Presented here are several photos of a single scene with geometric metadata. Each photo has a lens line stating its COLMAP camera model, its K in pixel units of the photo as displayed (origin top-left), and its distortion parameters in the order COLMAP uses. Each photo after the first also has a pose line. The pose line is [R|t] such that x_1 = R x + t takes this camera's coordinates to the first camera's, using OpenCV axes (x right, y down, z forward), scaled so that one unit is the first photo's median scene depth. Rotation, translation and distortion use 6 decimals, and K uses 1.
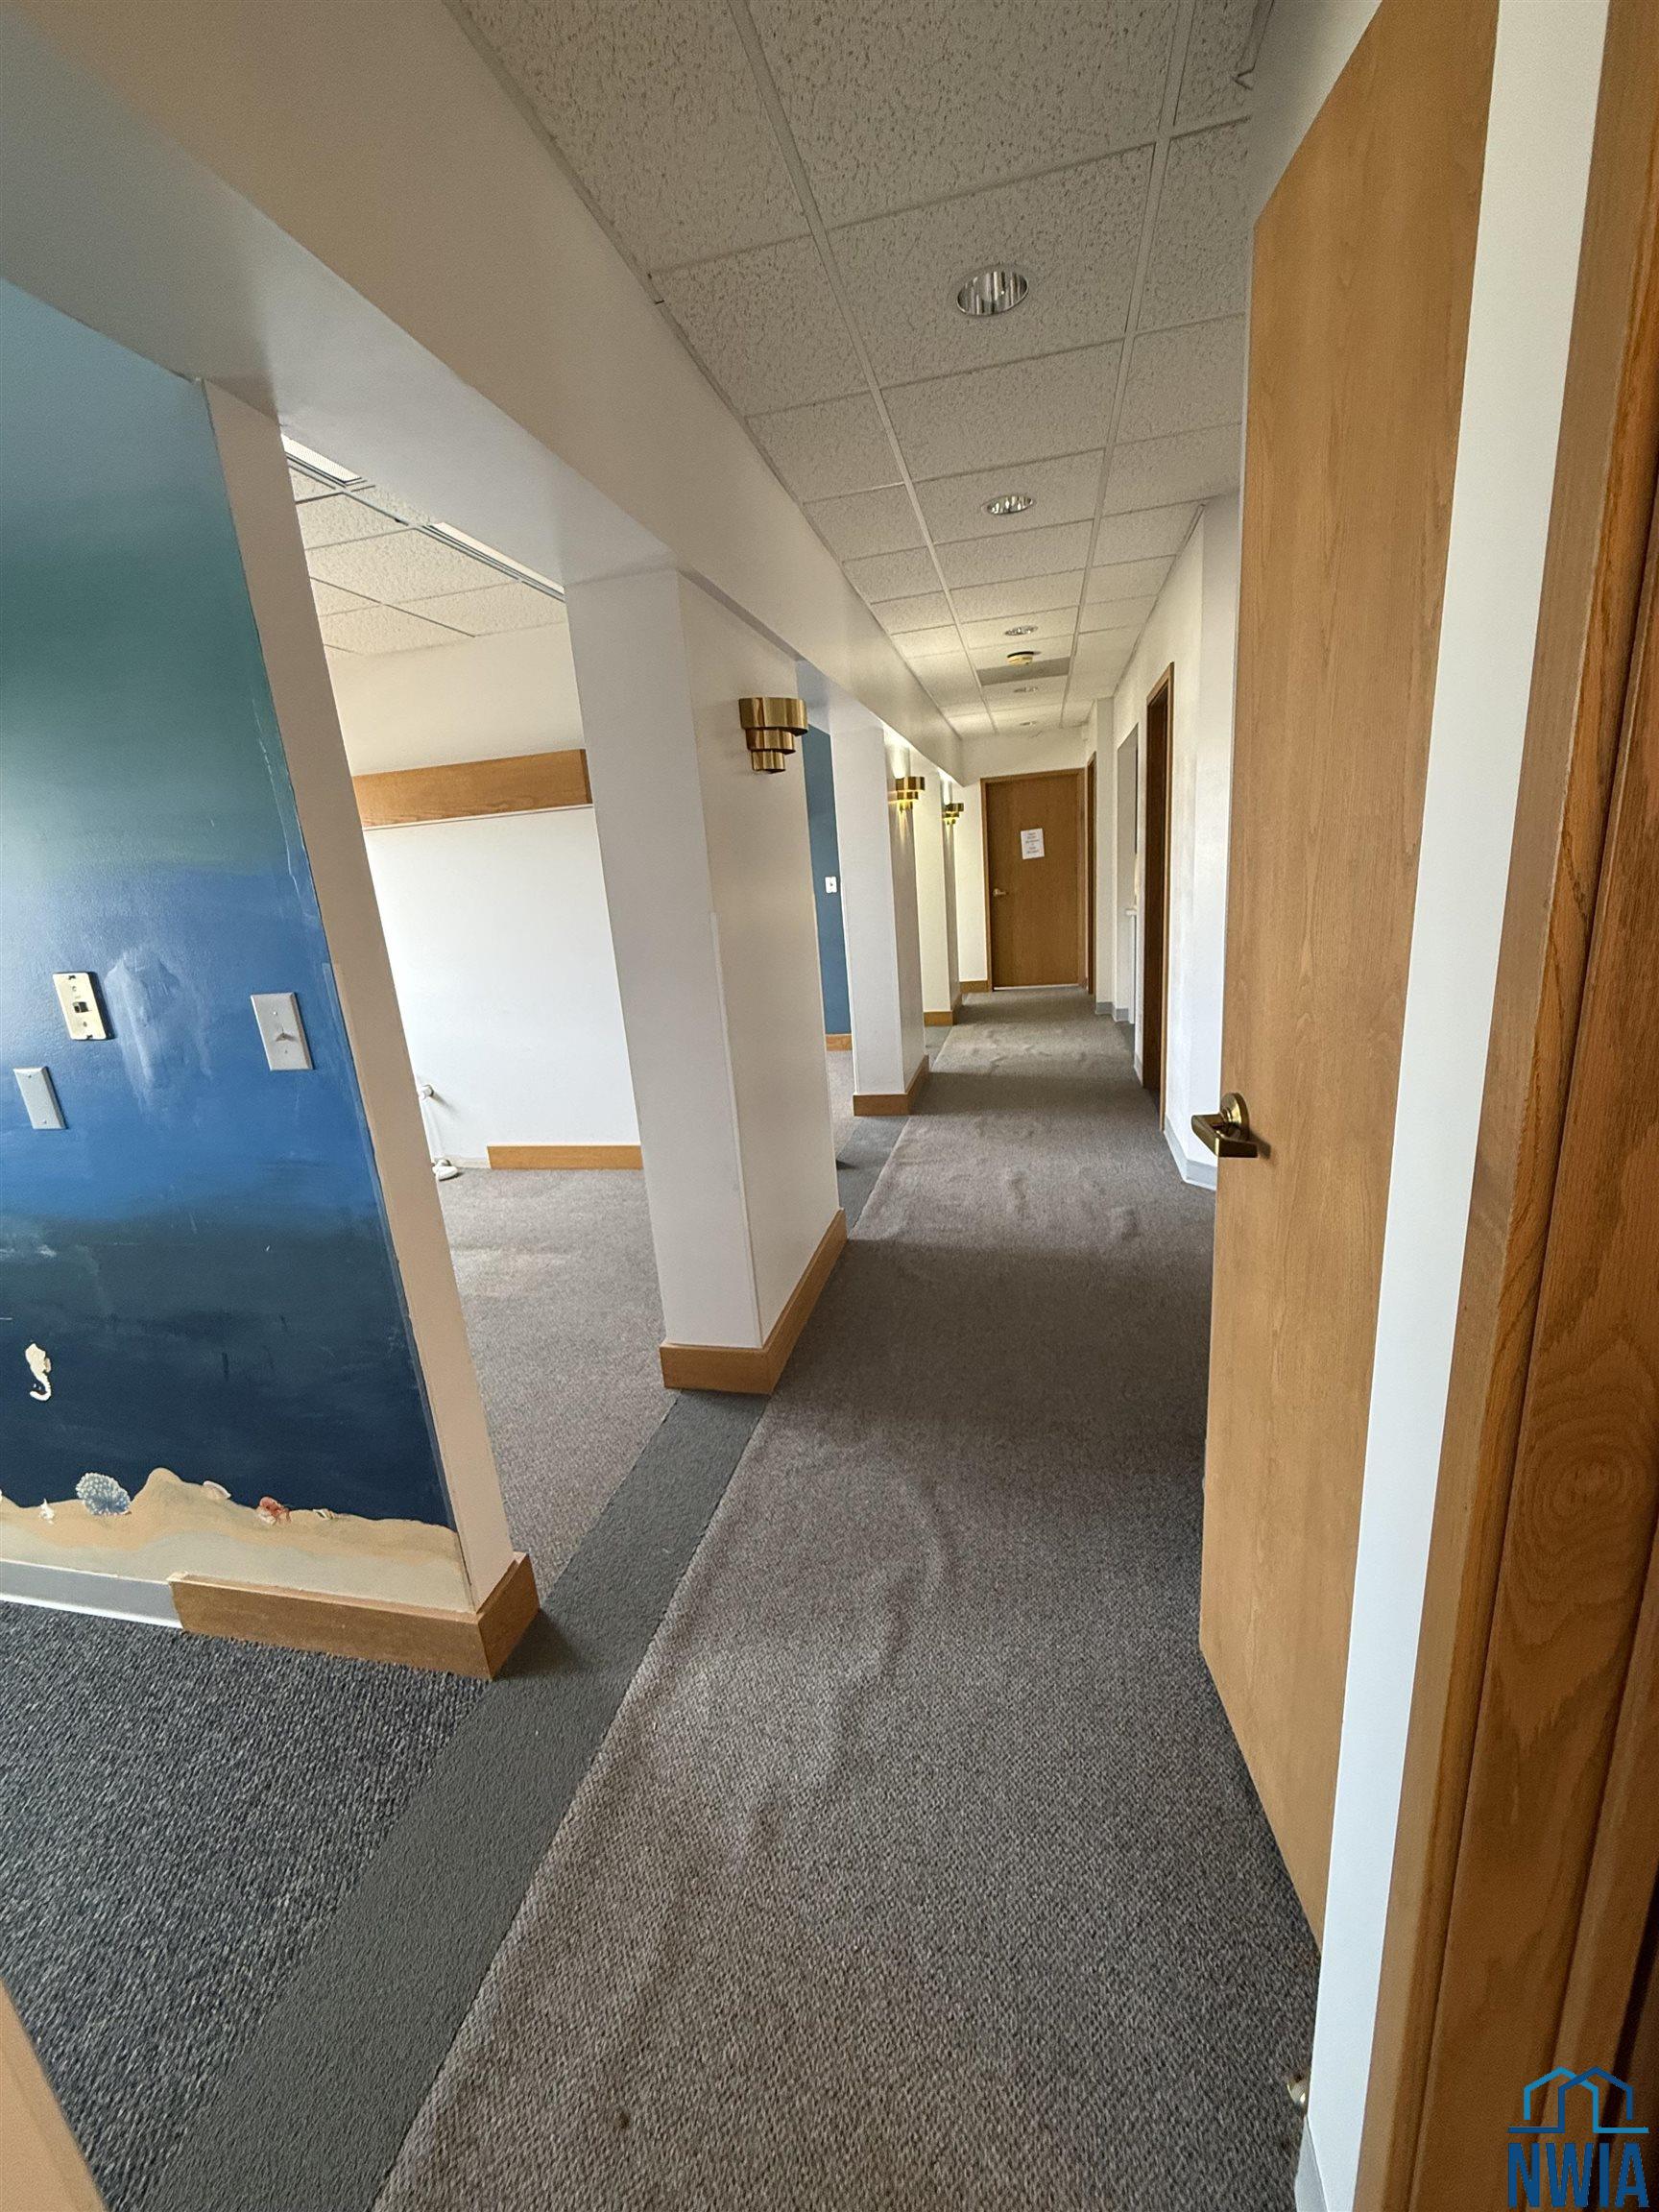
lens RADIAL K [[888.0, 0, 834.3], [0, 888.0, 1101.3], [0, 0, 1]] dist [0.001658, 0.000304]
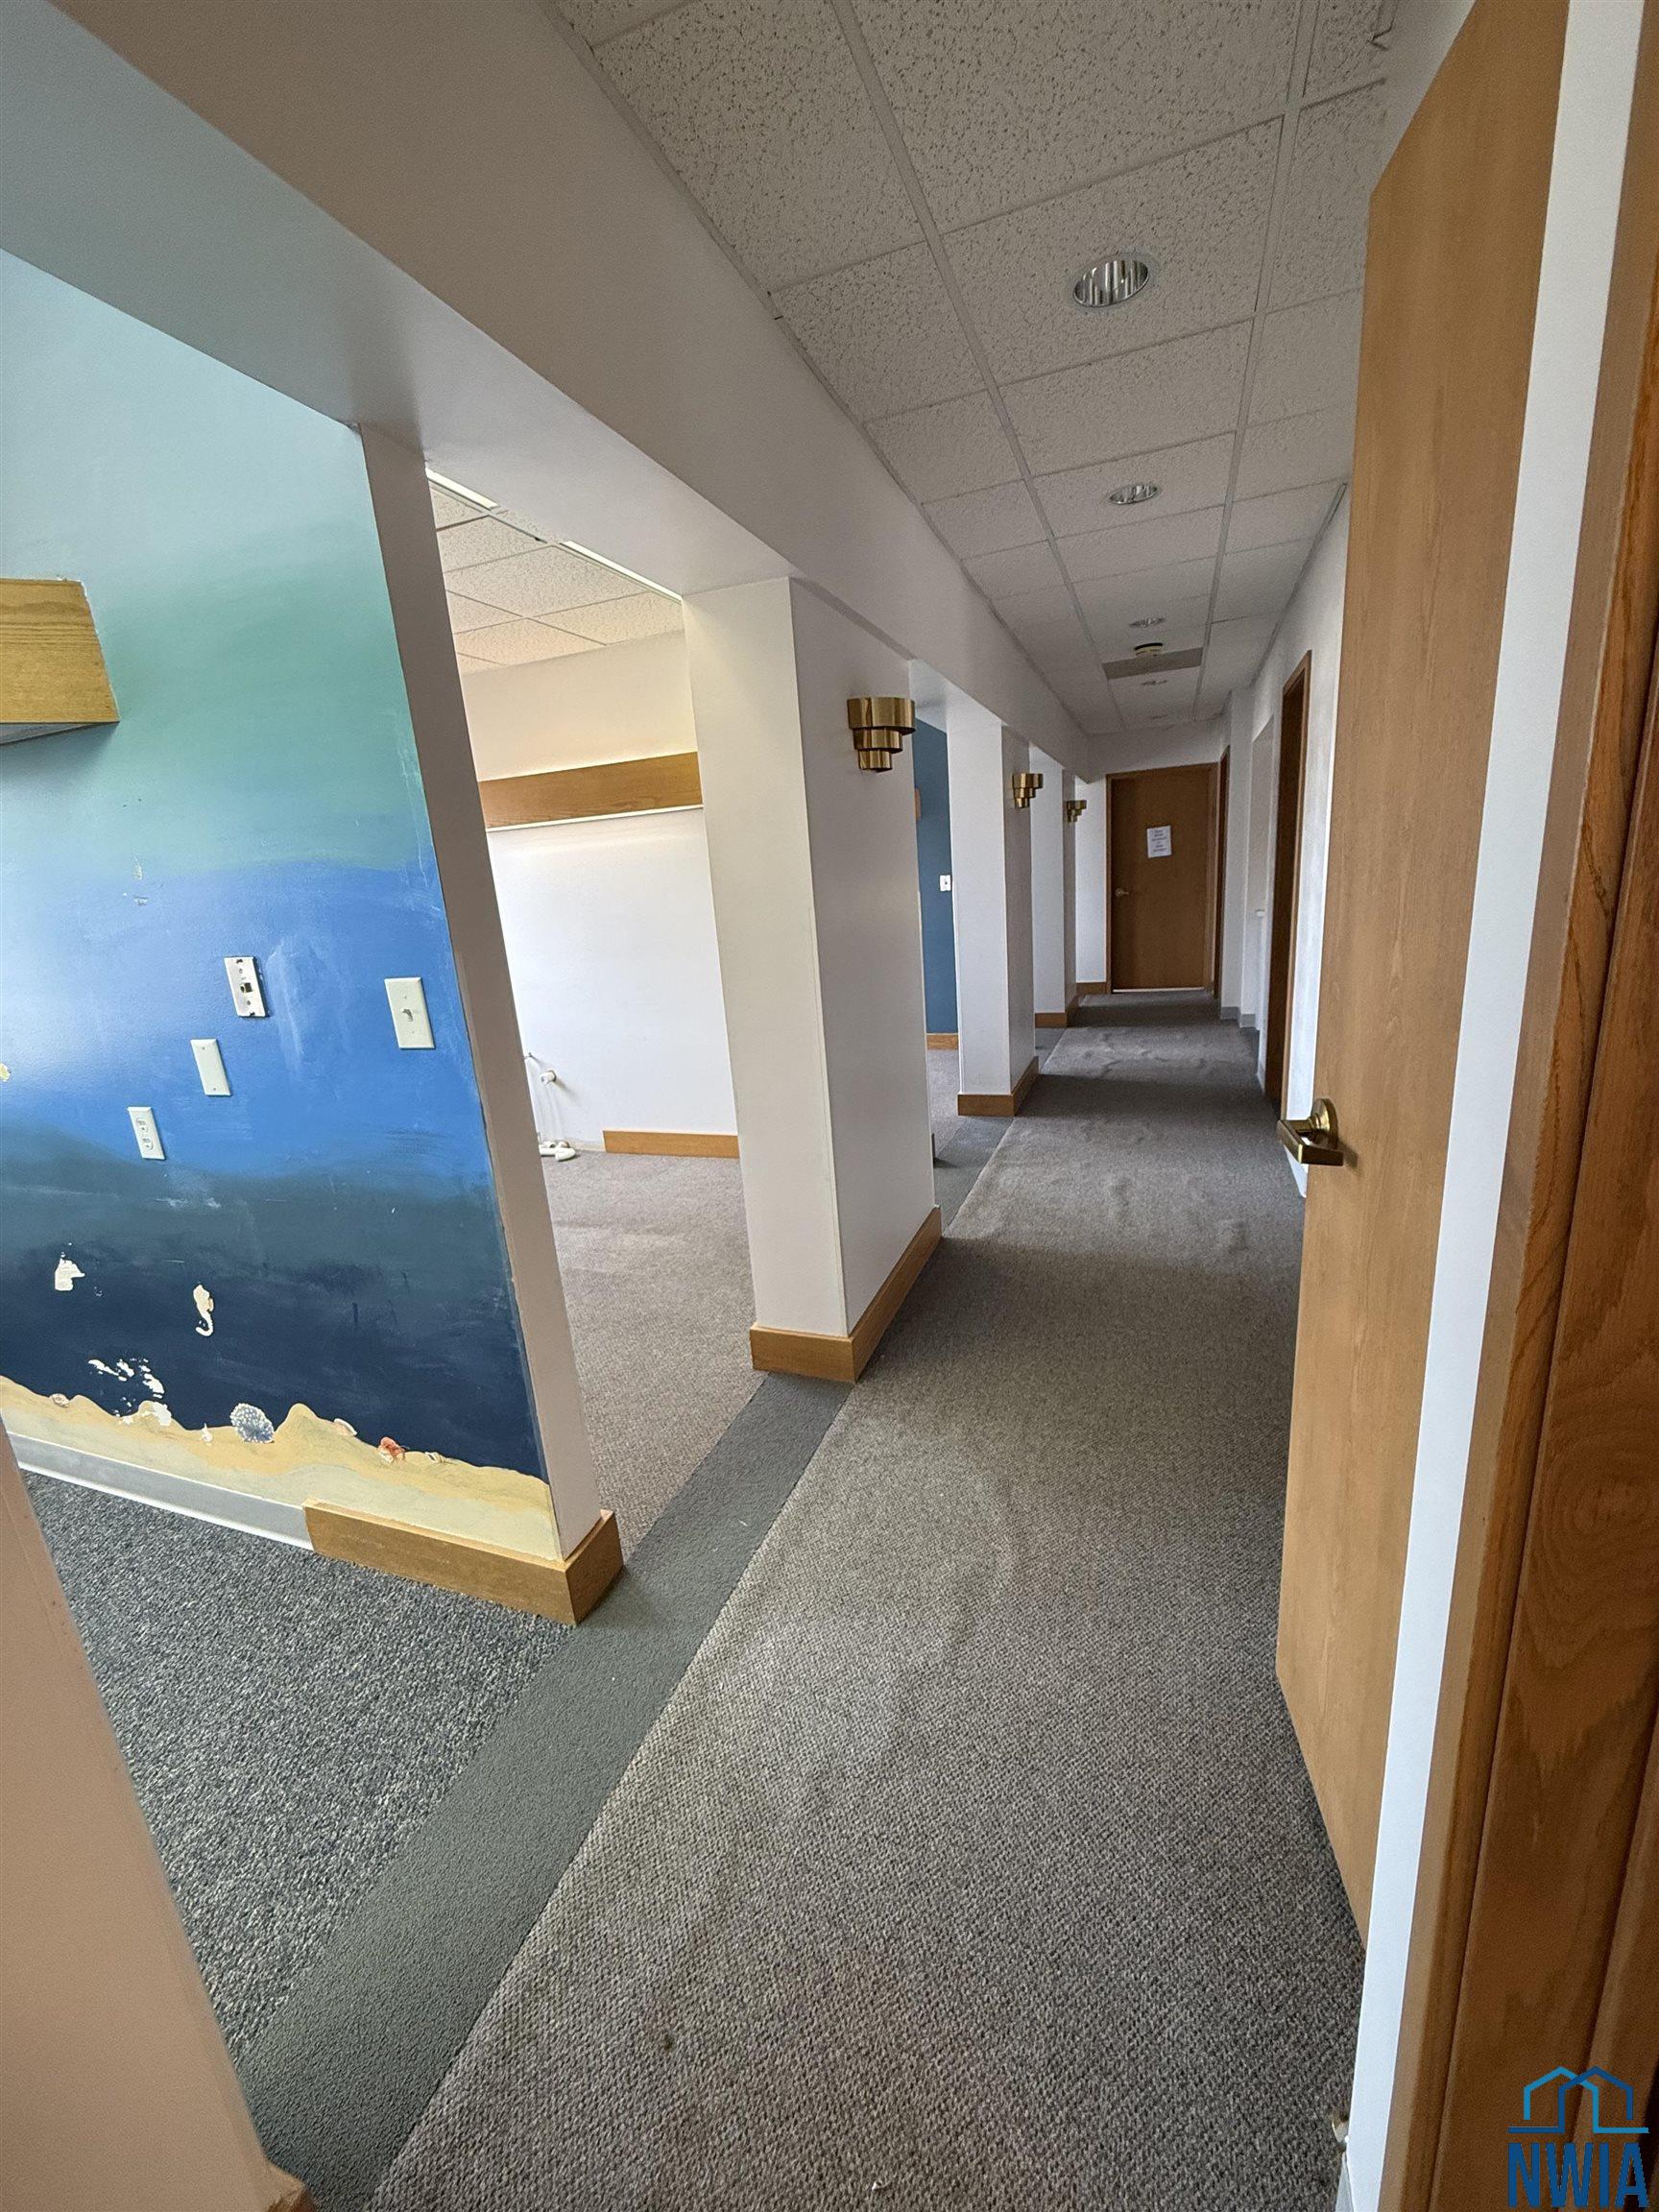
lens RADIAL K [[888.0, 0, 834.3], [0, 888.0, 1101.3], [0, 0, 1]] dist [0.001658, 0.000304]
pose [[0.991238, 0.035839, -0.127135, 0.037569], [-0.035637, 0.999357, 0.003864, 0.006987], [0.127192, 0.000701, 0.991878, -0.020137]]
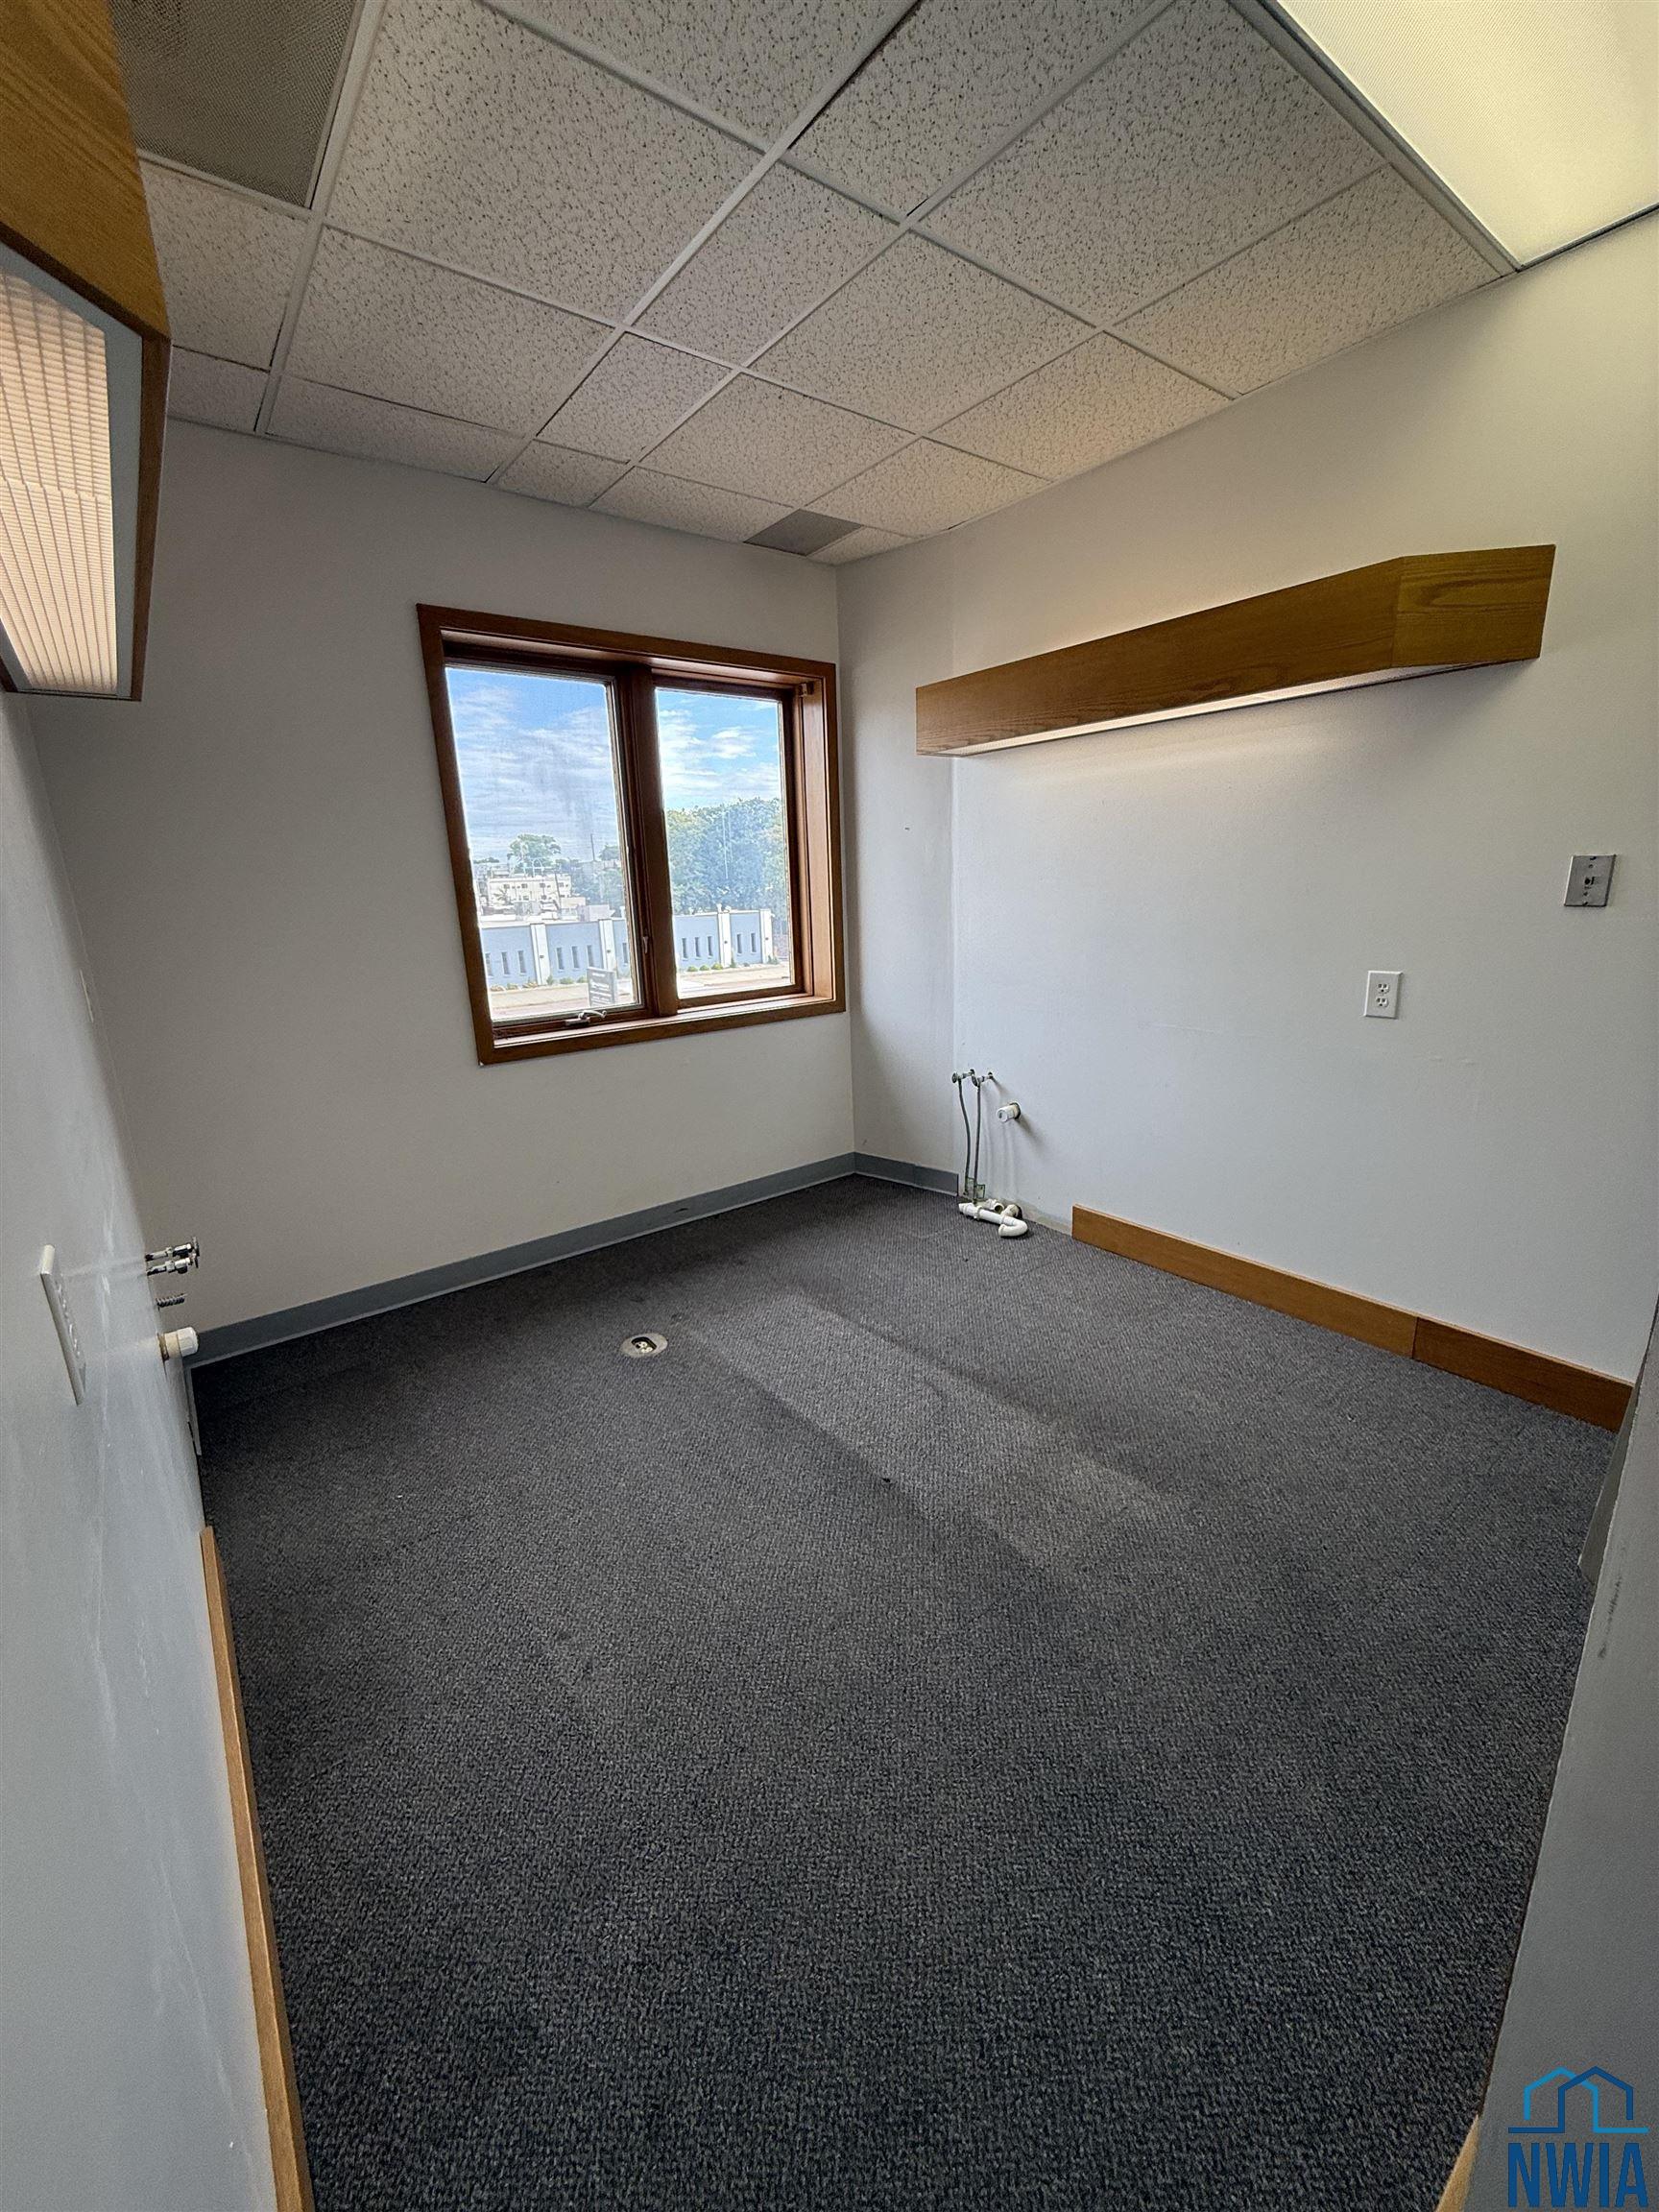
lens RADIAL K [[888.0, 0, 834.3], [0, 888.0, 1101.3], [0, 0, 1]] dist [0.001658, 0.000304]
pose [[0.775456, 0.201385, -0.598425, -0.411633], [-0.184247, 0.978695, 0.090603, -0.177522], [0.603922, 0.039999, 0.796039, 0.993952]]
